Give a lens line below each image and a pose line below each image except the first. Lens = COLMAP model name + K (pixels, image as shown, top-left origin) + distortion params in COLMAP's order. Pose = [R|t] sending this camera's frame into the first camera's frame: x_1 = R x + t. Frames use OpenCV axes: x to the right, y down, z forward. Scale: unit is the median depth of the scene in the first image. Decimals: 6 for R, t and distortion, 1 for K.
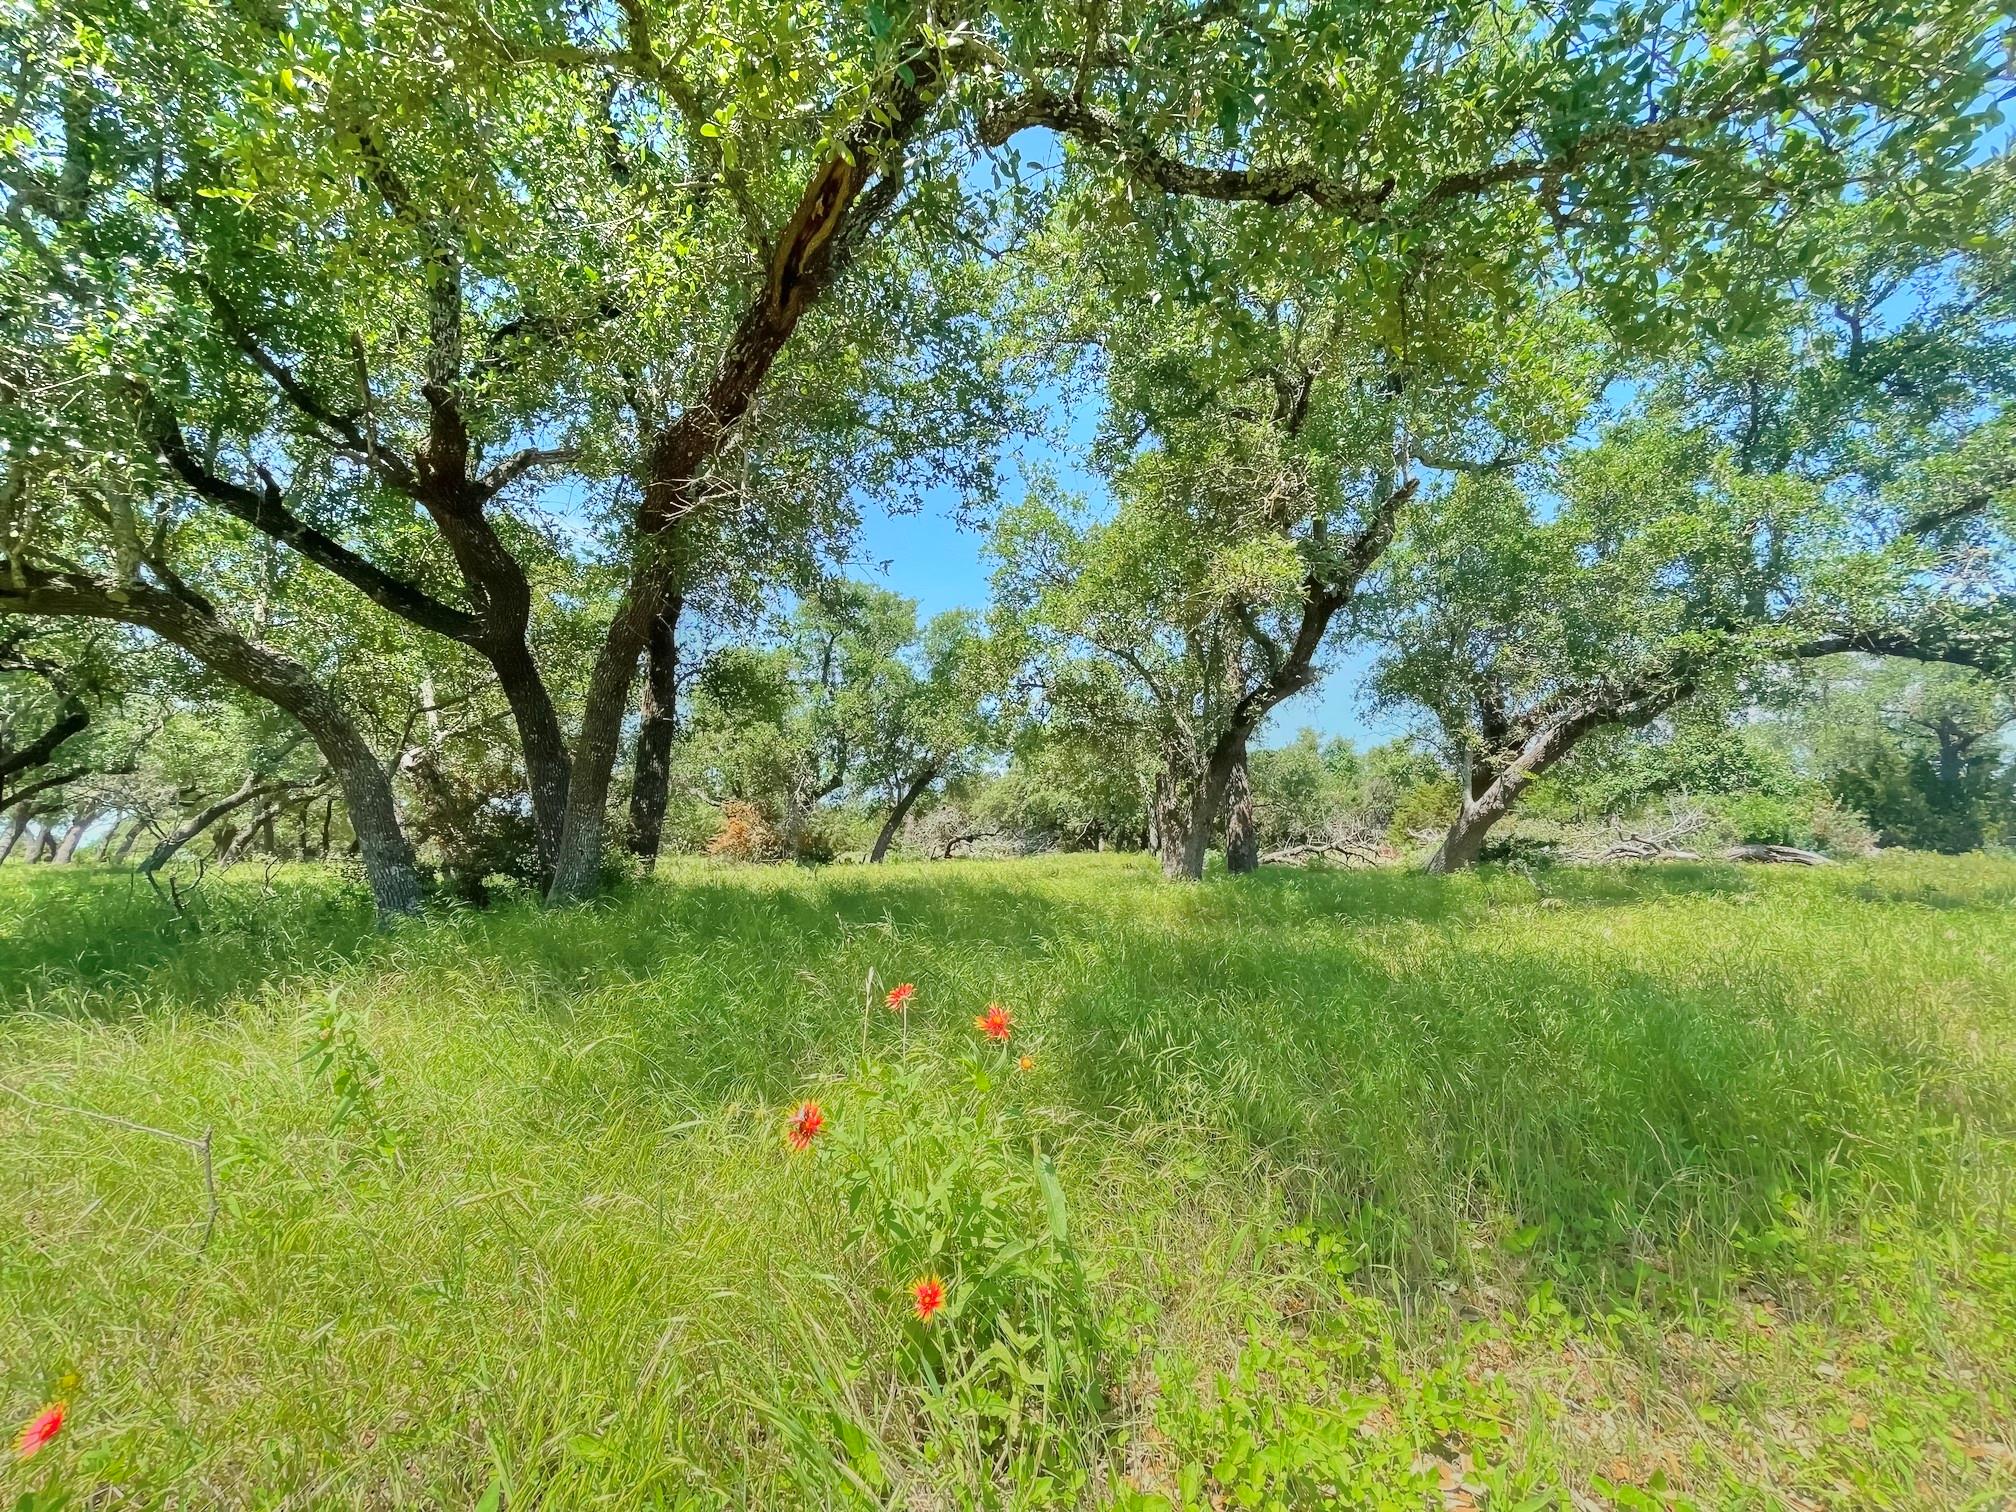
lens RADIAL K [[820.4, 0, 1008.5], [0, 820.4, 764.9], [0, 0, 1]] dist [-0.000150, -0.000230]
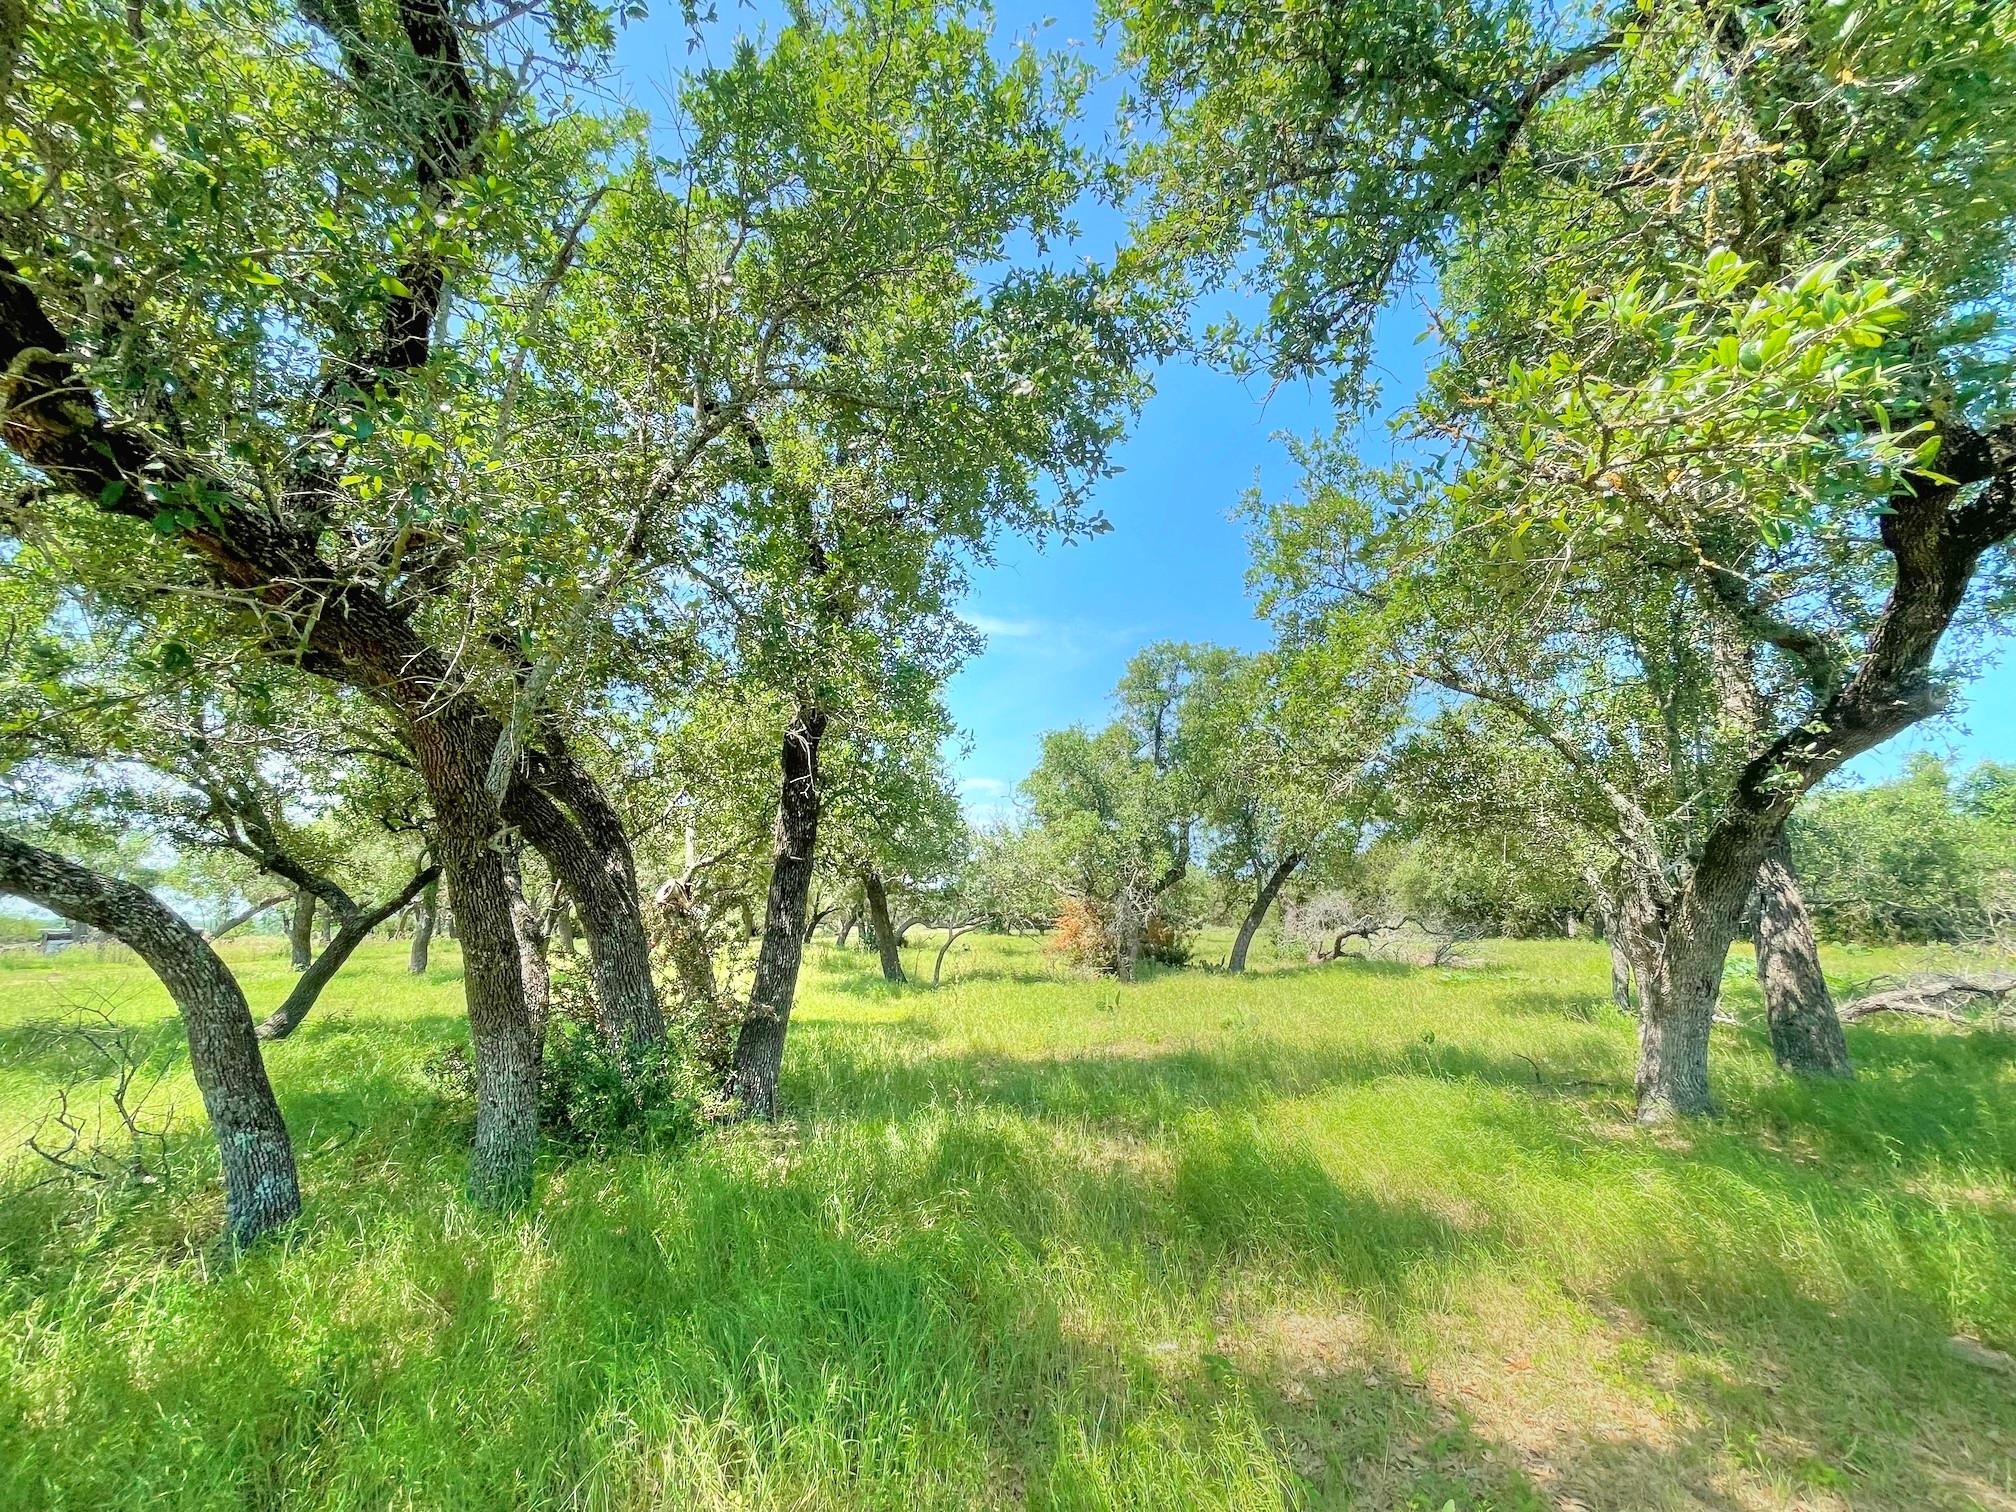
lens RADIAL K [[820.4, 0, 1009.9], [0, 820.4, 756.6], [0, 0, 1]] dist [-0.000150, -0.000230]
pose [[0.880454, -0.090735, -0.465369, 0.055500], [0.048461, 0.993599, -0.102041, -0.024898], [0.471649, 0.067290, 0.879215, 0.159863]]
